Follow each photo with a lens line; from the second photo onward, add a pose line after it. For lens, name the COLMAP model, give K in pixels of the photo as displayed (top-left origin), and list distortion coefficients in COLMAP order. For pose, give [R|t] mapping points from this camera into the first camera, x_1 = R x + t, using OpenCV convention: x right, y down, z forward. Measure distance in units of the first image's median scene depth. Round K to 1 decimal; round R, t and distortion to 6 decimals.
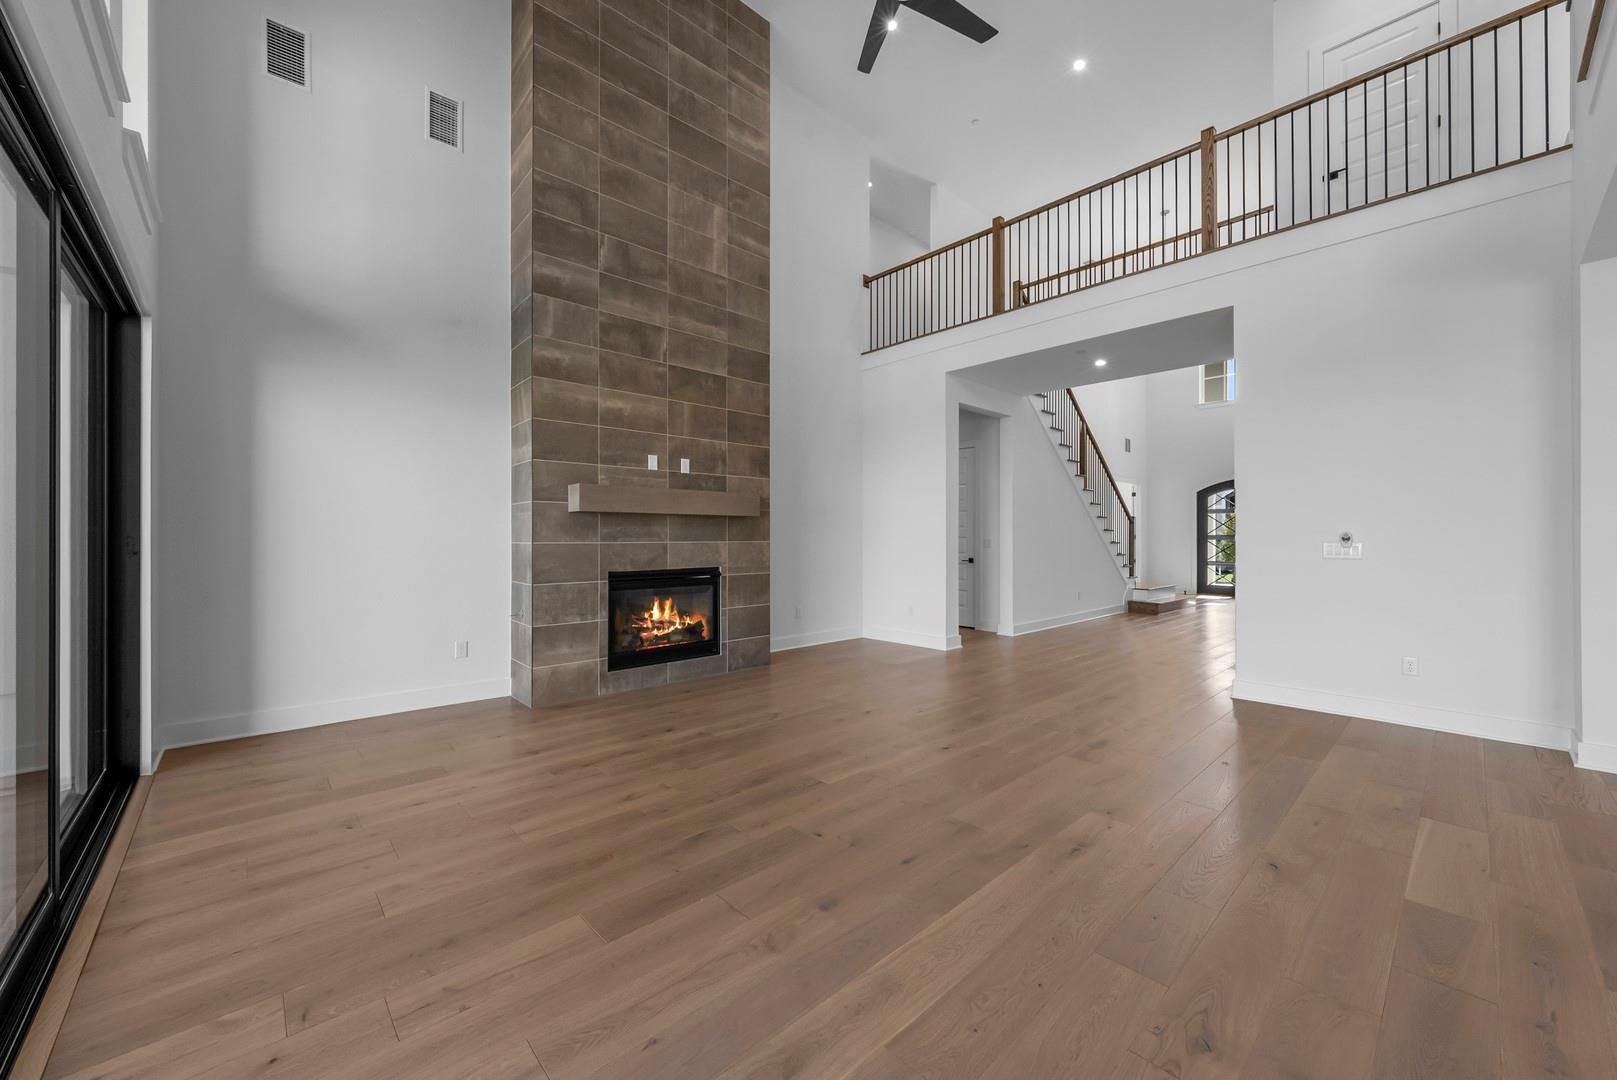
lens RADIAL K [[627.0, 0, 816.4], [0, 627.0, 533.6], [0, 0, 1]] dist [0.000145, -0.000299]
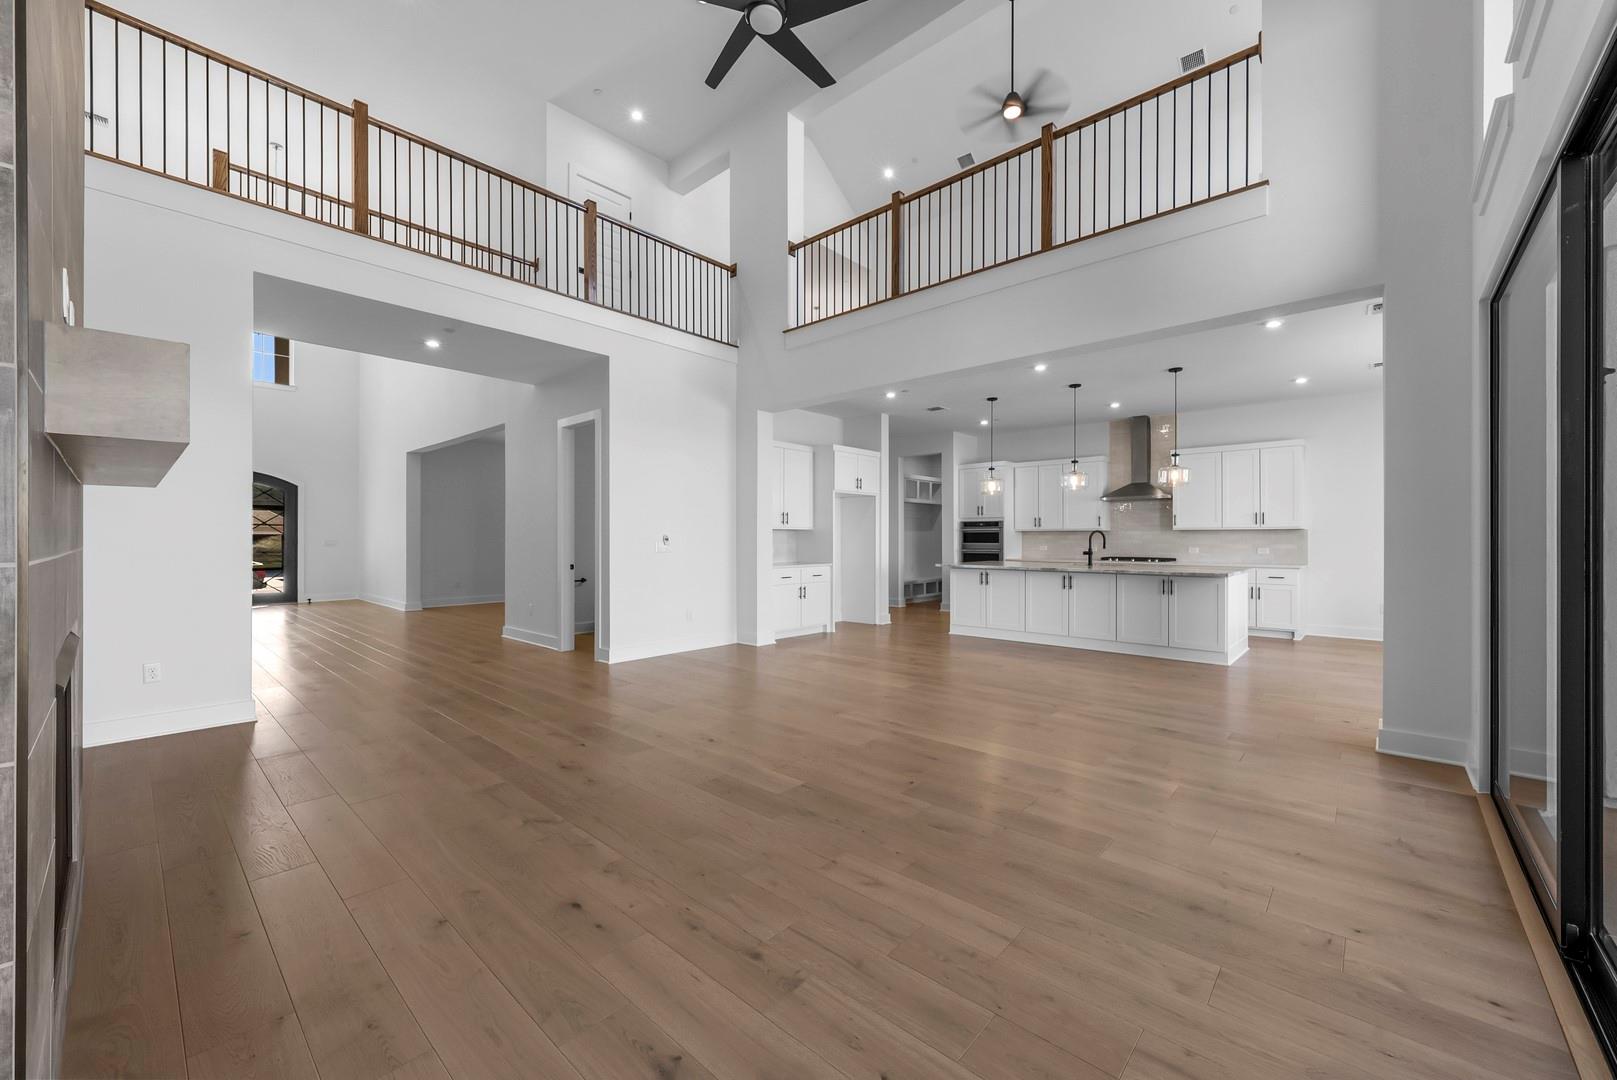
lens RADIAL K [[627.0, 0, 809.3], [0, 627.0, 538.7], [0, 0, 1]] dist [0.000145, -0.000299]
pose [[-0.088245, -0.004616, 0.996088, -0.871991], [-0.007246, 0.999966, 0.003992, -0.000010], [-0.996072, -0.006866, -0.088276, 0.953841]]
